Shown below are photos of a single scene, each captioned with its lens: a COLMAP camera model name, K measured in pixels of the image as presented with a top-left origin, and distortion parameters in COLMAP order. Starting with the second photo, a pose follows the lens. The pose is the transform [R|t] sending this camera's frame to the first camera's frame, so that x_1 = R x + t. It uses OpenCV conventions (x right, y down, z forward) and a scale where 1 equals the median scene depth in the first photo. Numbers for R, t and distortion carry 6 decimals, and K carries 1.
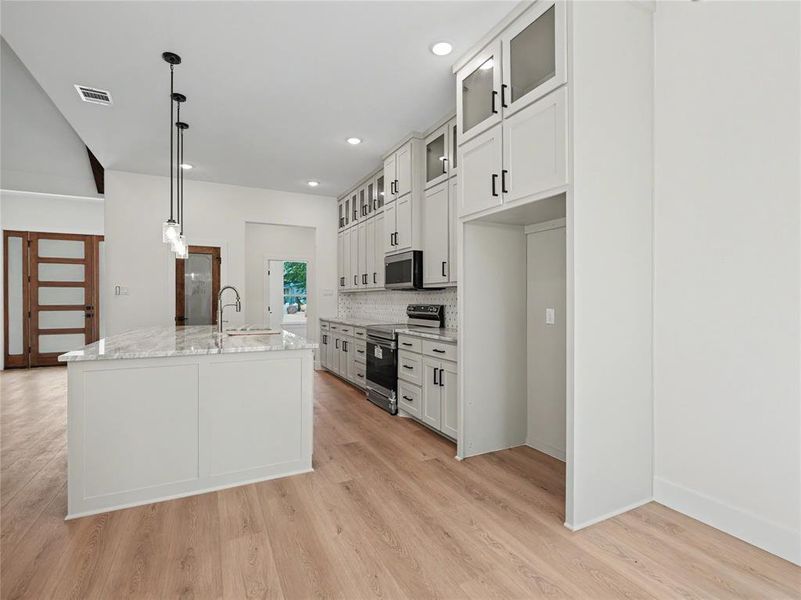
lens RADIAL K [[388.0, 0, 400.7], [0, 388.0, 300.5], [0, 0, 1]] dist [-0.016886, 0.000162]
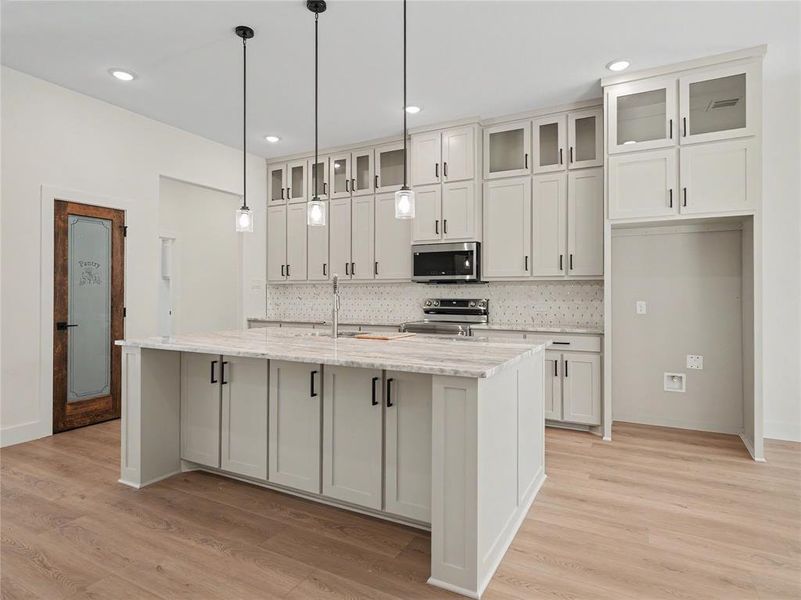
lens RADIAL K [[458.9, 0, 400.3], [0, 458.9, 289.2], [0, 0, 1]] dist [0.004263, -0.000415]
pose [[0.819893, 0.006056, 0.572485, -0.834264], [0.001125, 0.999925, -0.012190, 0.000547], [-0.572516, 0.010639, 0.819825, 0.207360]]
